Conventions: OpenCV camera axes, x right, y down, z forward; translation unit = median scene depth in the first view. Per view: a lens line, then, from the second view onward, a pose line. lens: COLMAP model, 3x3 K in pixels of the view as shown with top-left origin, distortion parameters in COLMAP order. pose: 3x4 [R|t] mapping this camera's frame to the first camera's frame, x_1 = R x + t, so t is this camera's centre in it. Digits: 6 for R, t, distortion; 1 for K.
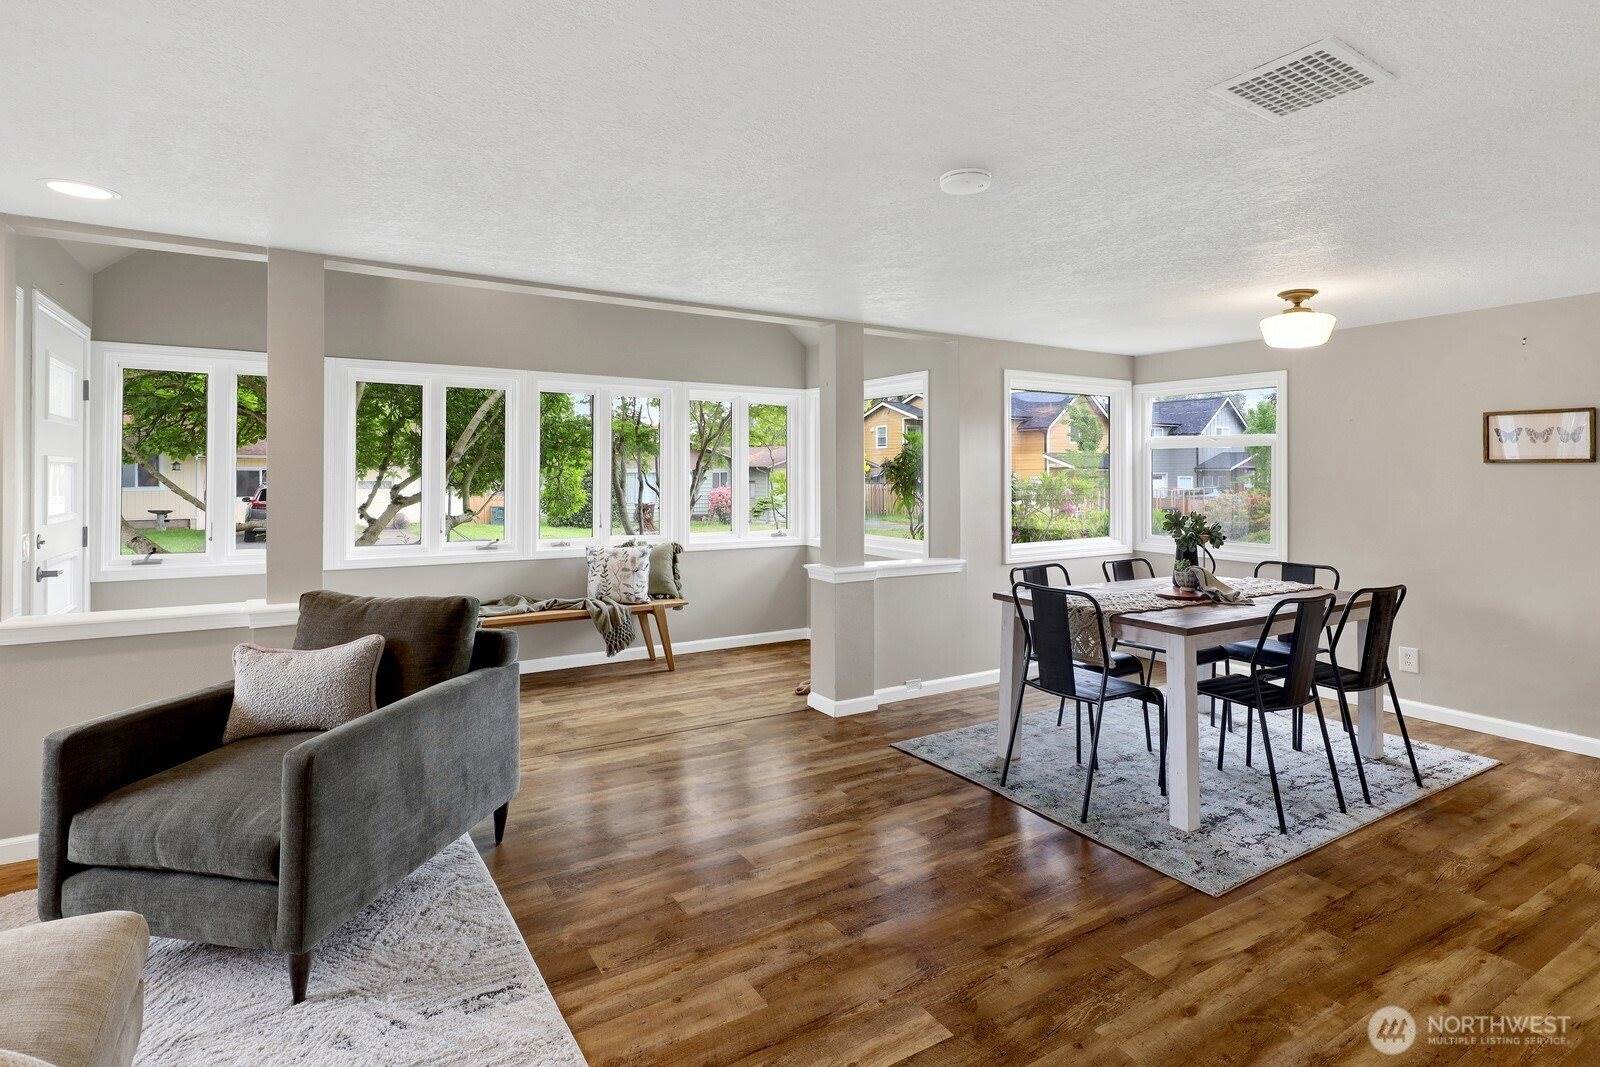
lens RADIAL K [[781.3, 0, 788.4], [0, 781.3, 469.3], [0, 0, 1]] dist [0.001908, -0.000537]
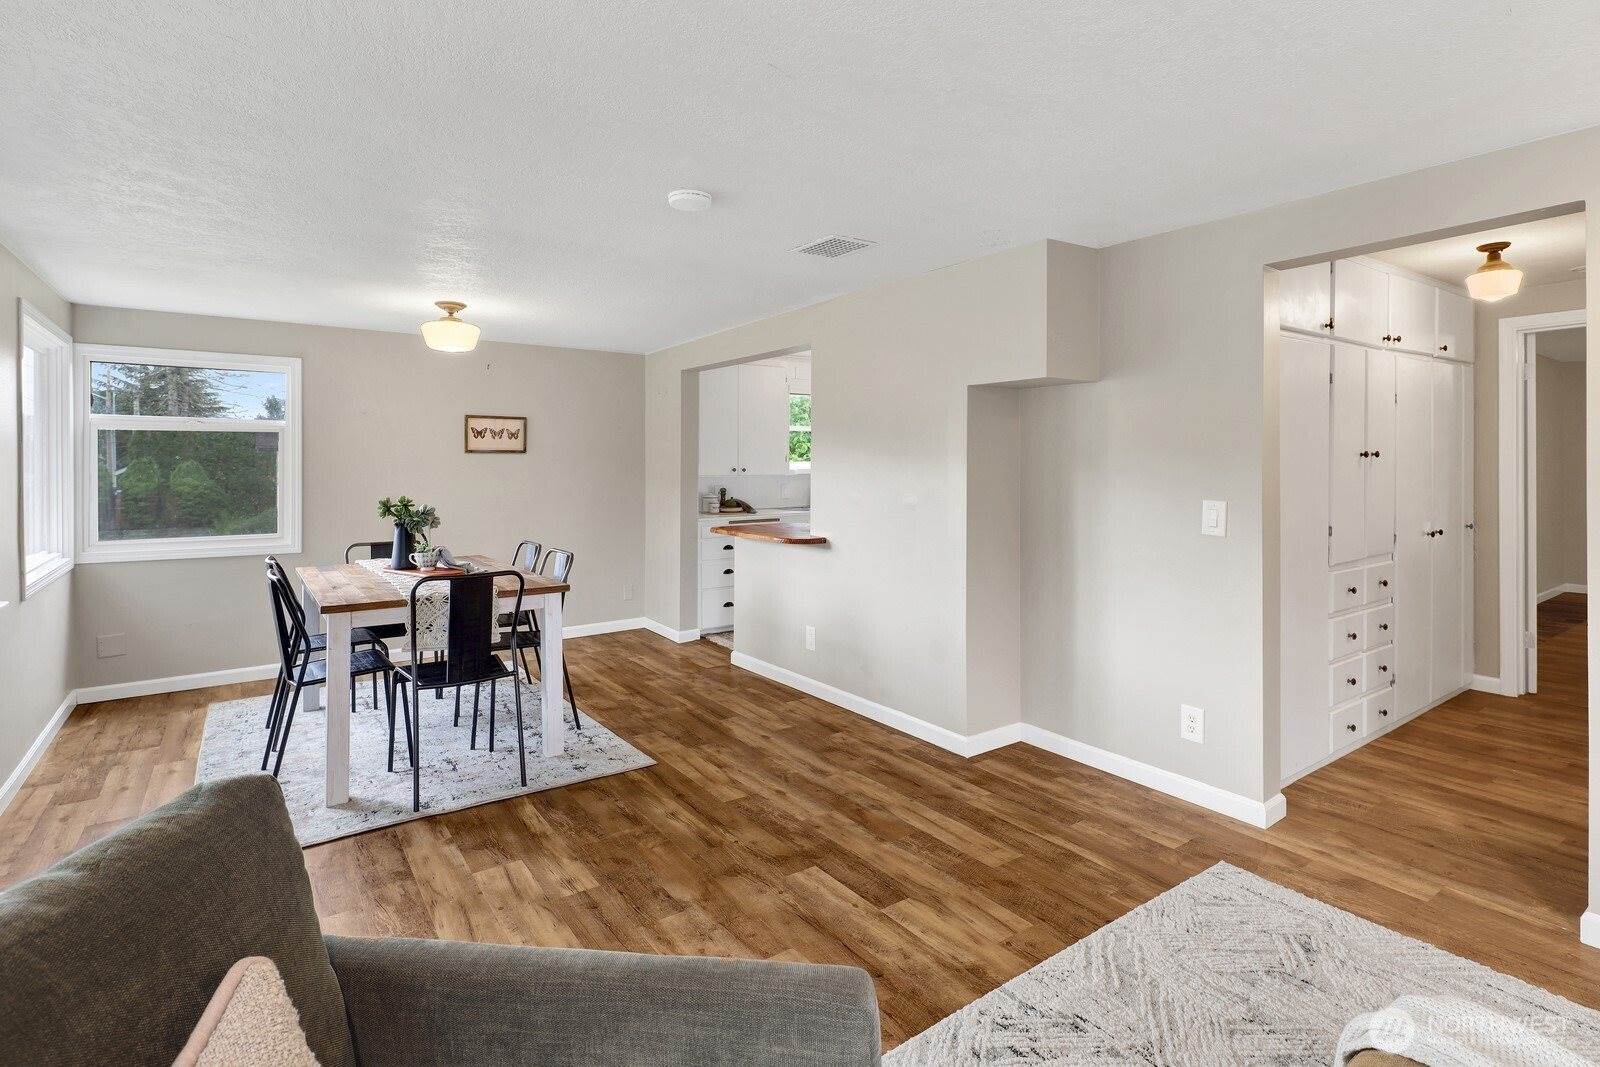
lens RADIAL K [[806.6, 0, 811.6], [0, 806.6, 455.7], [0, 0, 1]] dist [0.008677, -0.002459]
pose [[-0.073674, 0.008515, 0.997246, -0.860704], [-0.001921, 0.999960, -0.008680, 0.014164], [-0.997281, -0.002555, -0.073654, 0.796736]]
